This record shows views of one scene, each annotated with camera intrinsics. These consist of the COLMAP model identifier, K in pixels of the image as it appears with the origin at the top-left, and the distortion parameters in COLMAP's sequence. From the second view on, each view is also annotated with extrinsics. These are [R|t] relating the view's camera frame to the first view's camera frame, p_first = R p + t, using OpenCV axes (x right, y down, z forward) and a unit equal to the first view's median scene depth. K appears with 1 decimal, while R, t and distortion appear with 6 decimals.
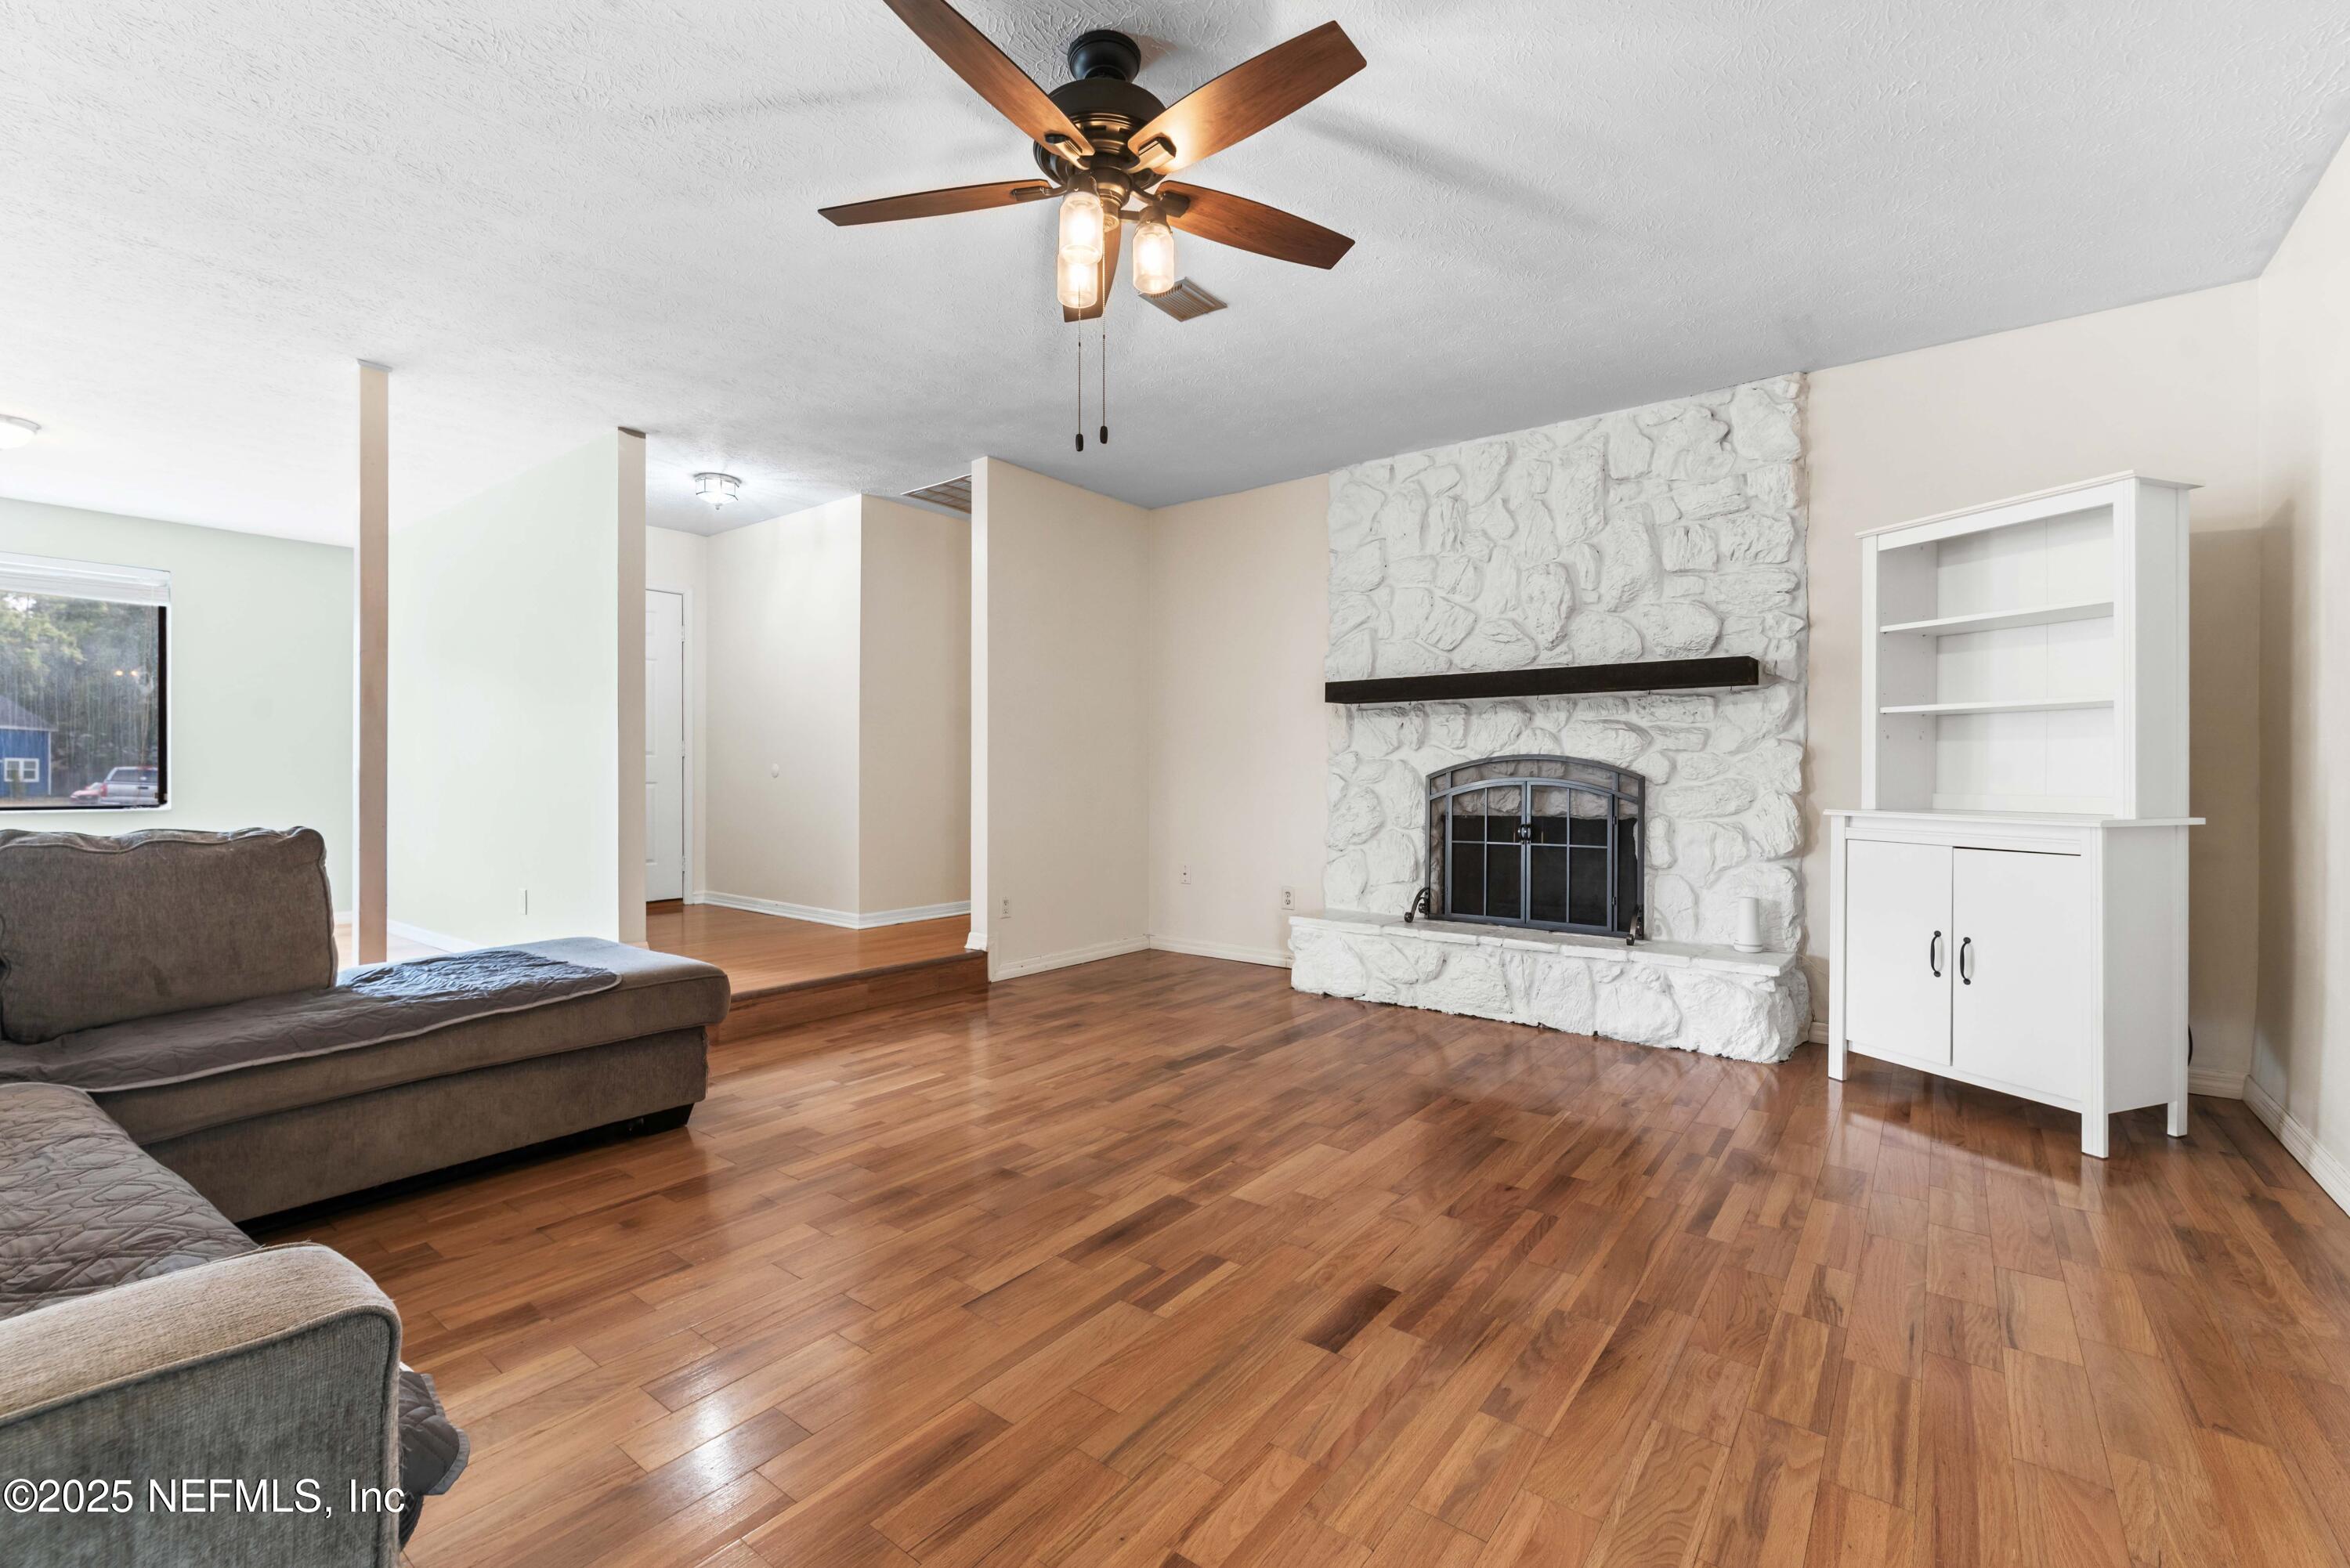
lens RADIAL K [[1004.5, 0, 1164.3], [0, 1004.5, 781.6], [0, 0, 1]] dist [-0.000351, -0.000218]
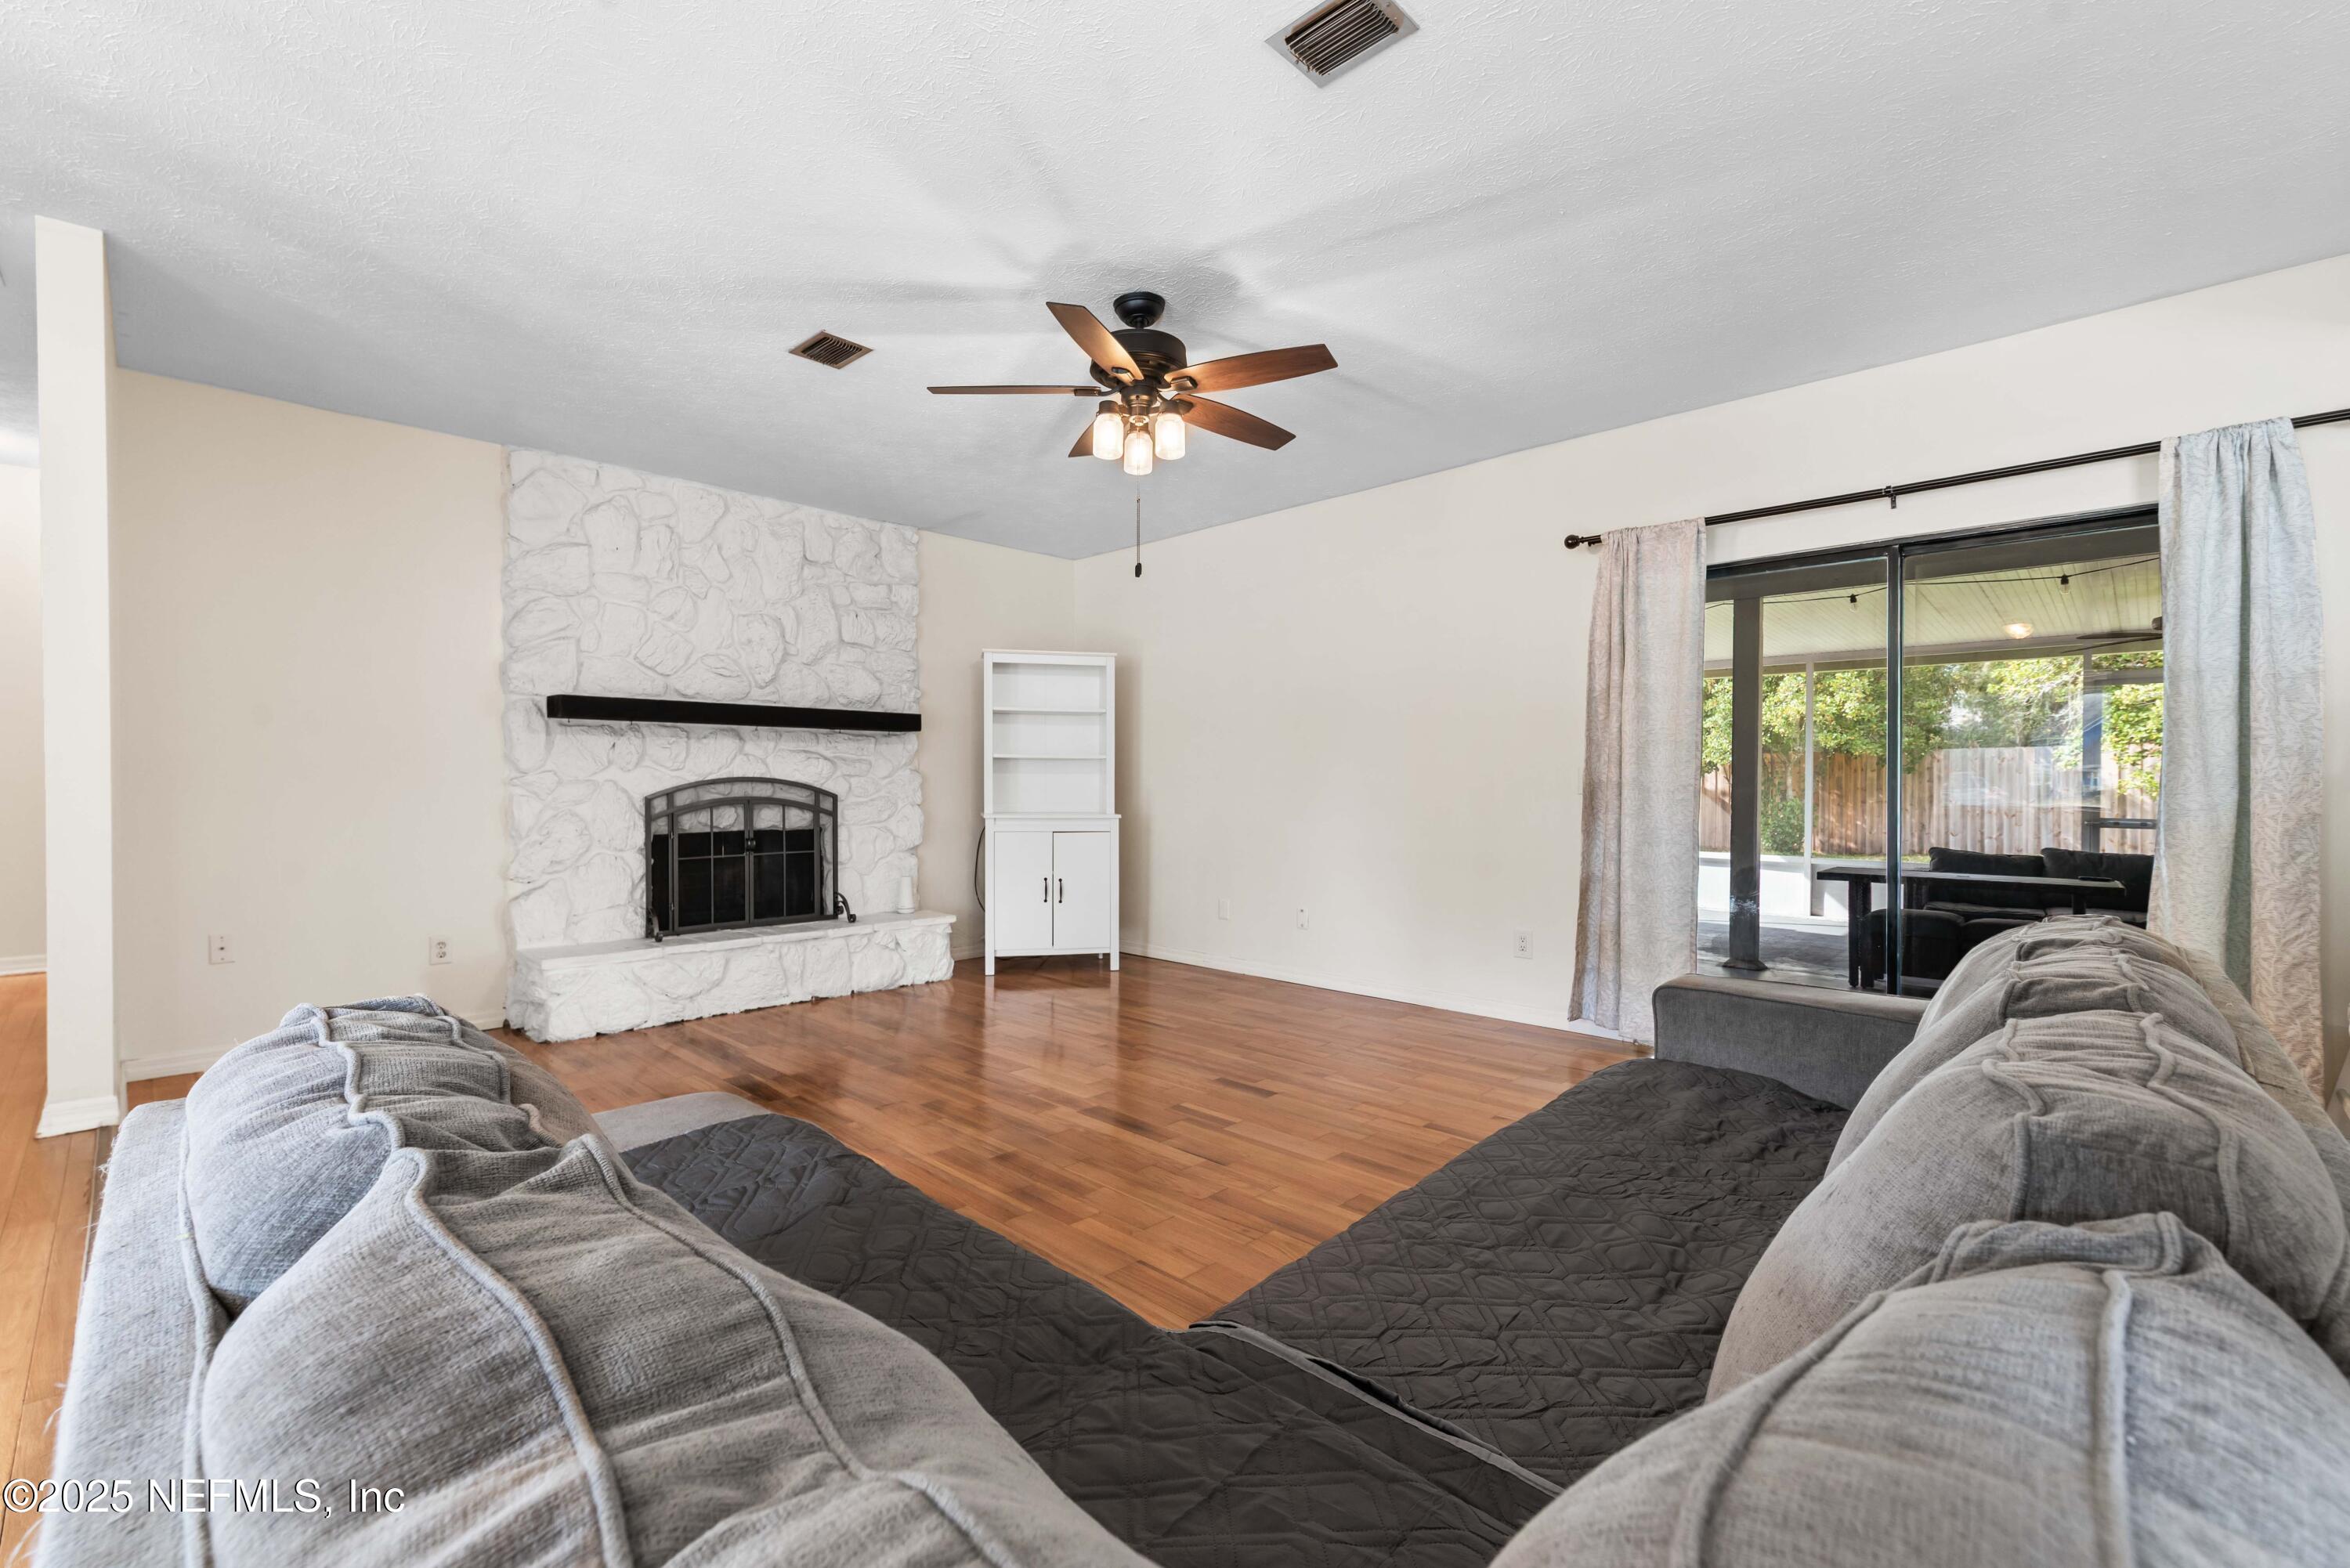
lens RADIAL K [[1007.8, 0, 1159.7], [0, 1007.8, 783.5], [0, 0, 1]] dist [-0.000418, -0.000352]
pose [[0.118266, -0.004016, 0.992974, -0.819863], [0.004149, 0.999985, 0.003551, -0.024212], [-0.992973, 0.003700, 0.118281, 0.442890]]
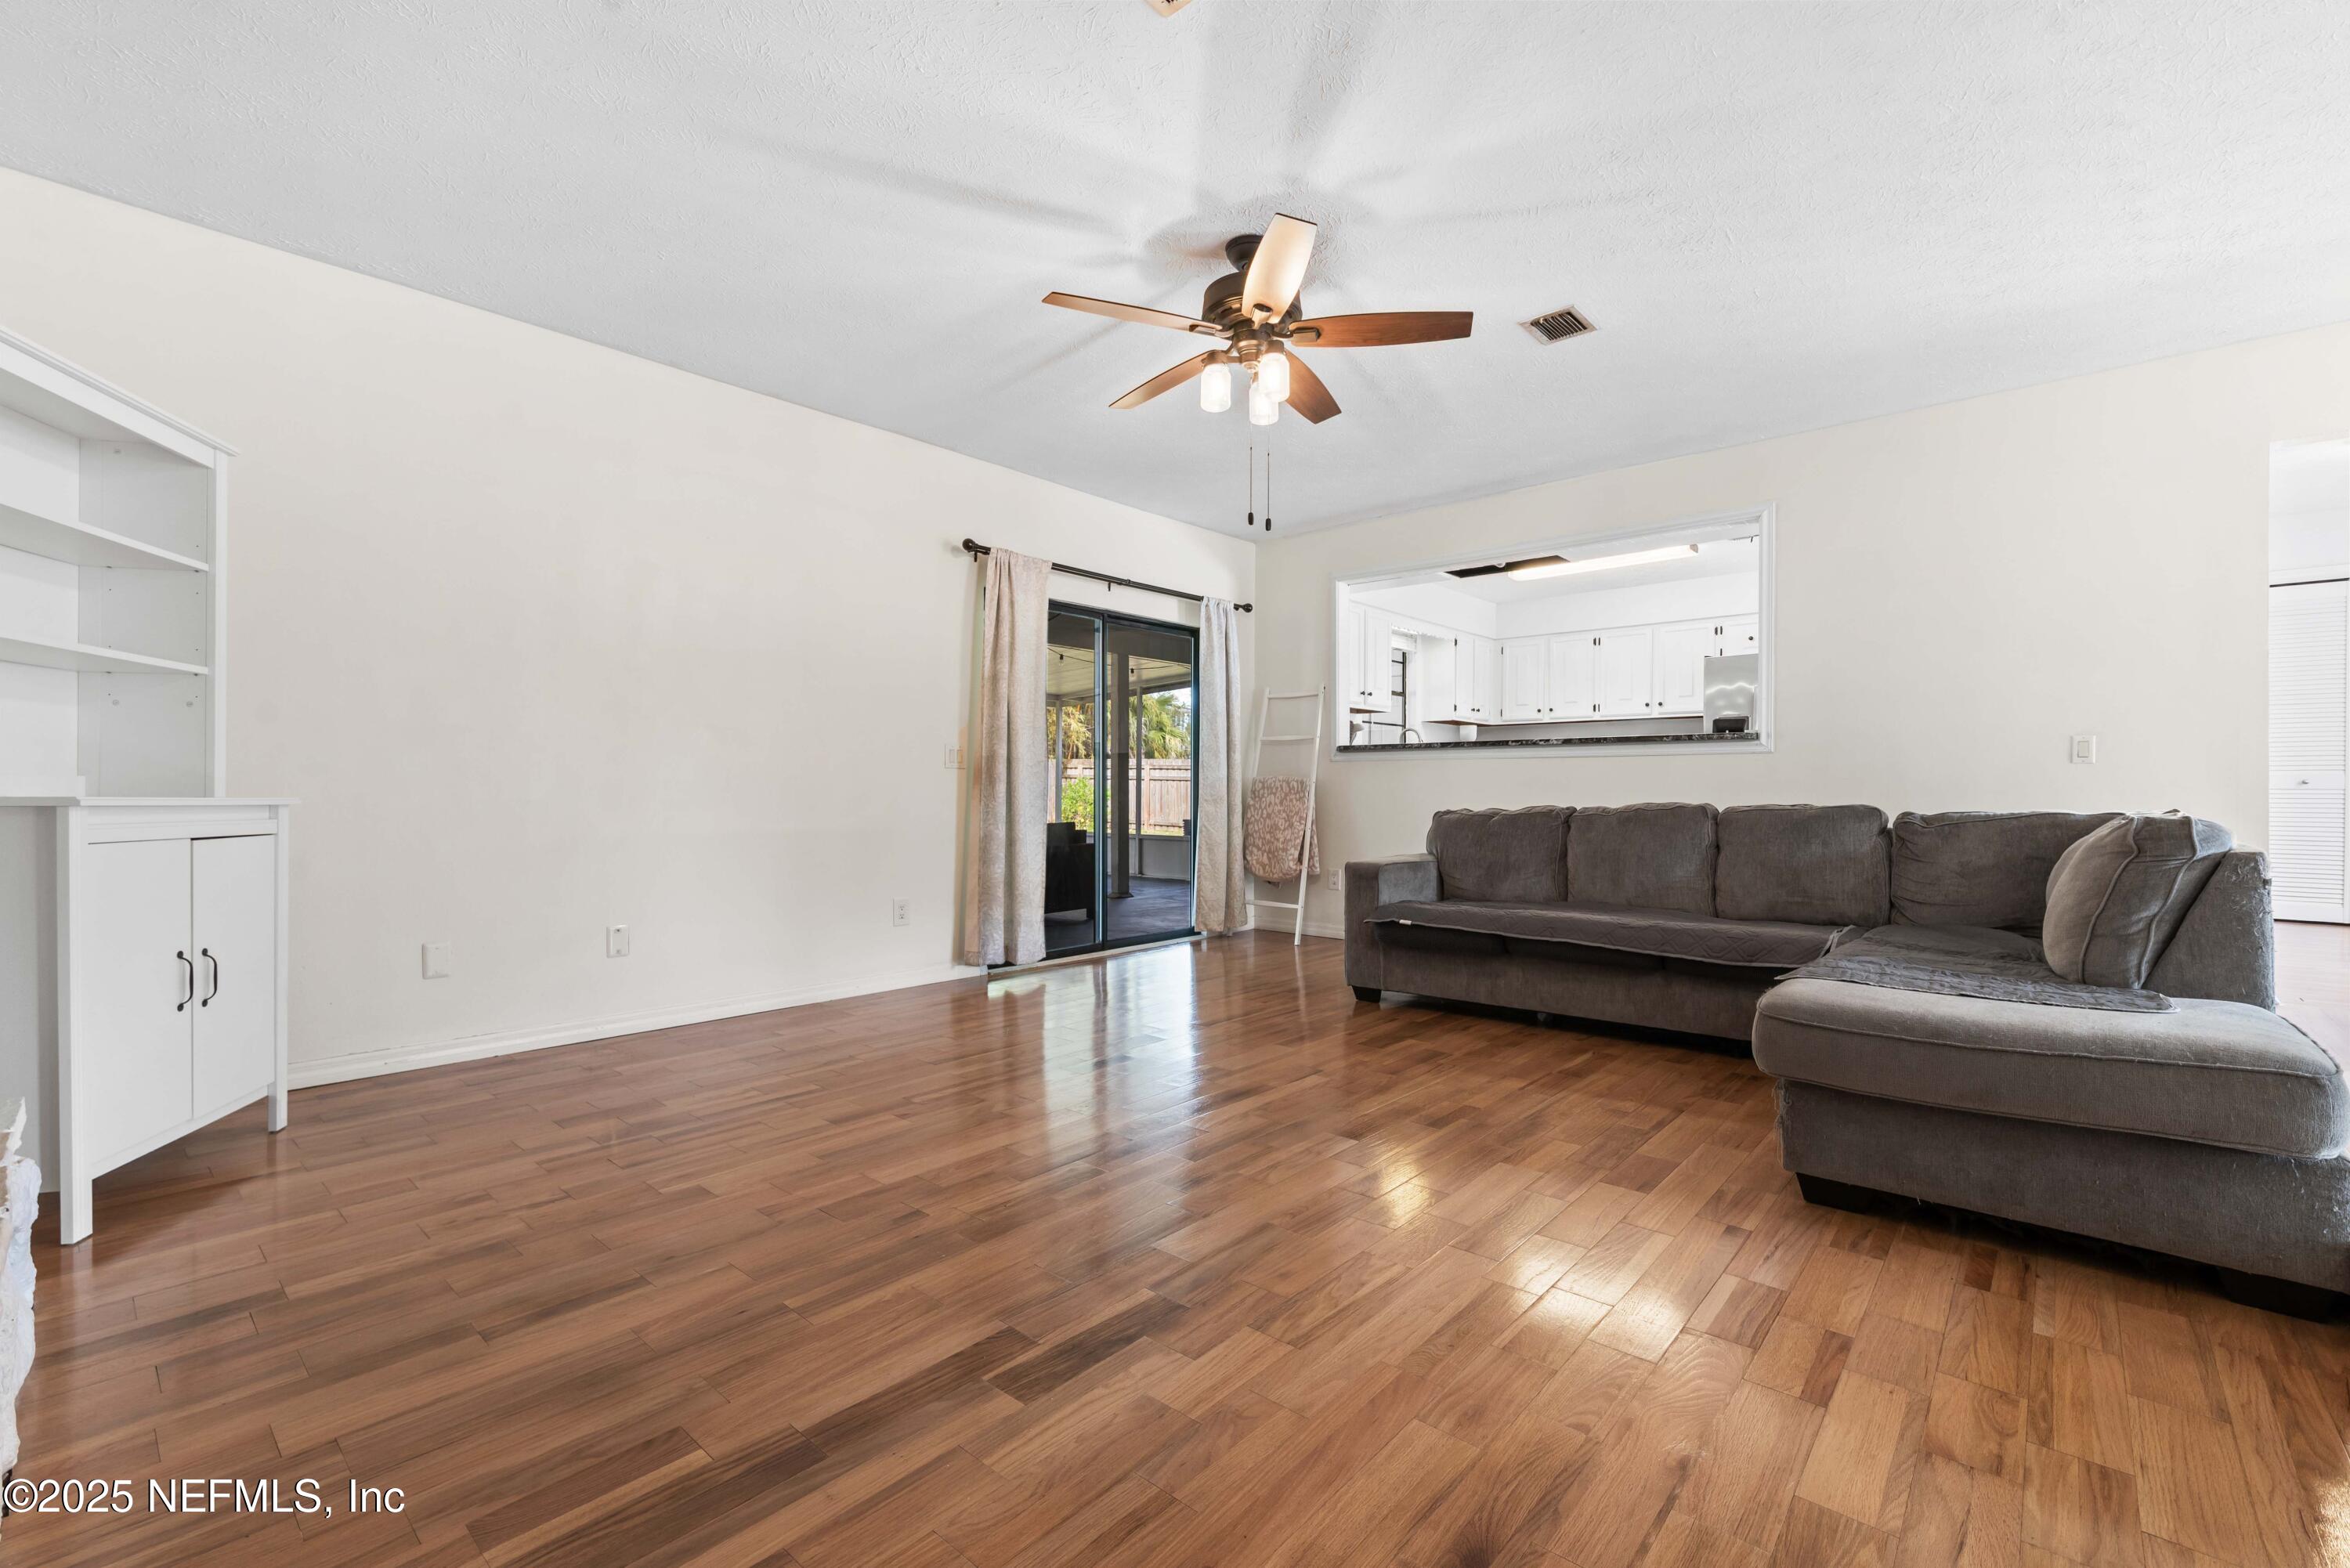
lens RADIAL K [[1004.5, 0, 1164.3], [0, 1004.5, 781.6], [0, 0, 1]] dist [-0.000351, -0.000218]
pose [[-0.997421, -0.003648, 0.071674, -0.023580], [-0.004013, 0.999980, -0.004946, 0.015880], [-0.071654, -0.005221, -0.997416, 1.332049]]
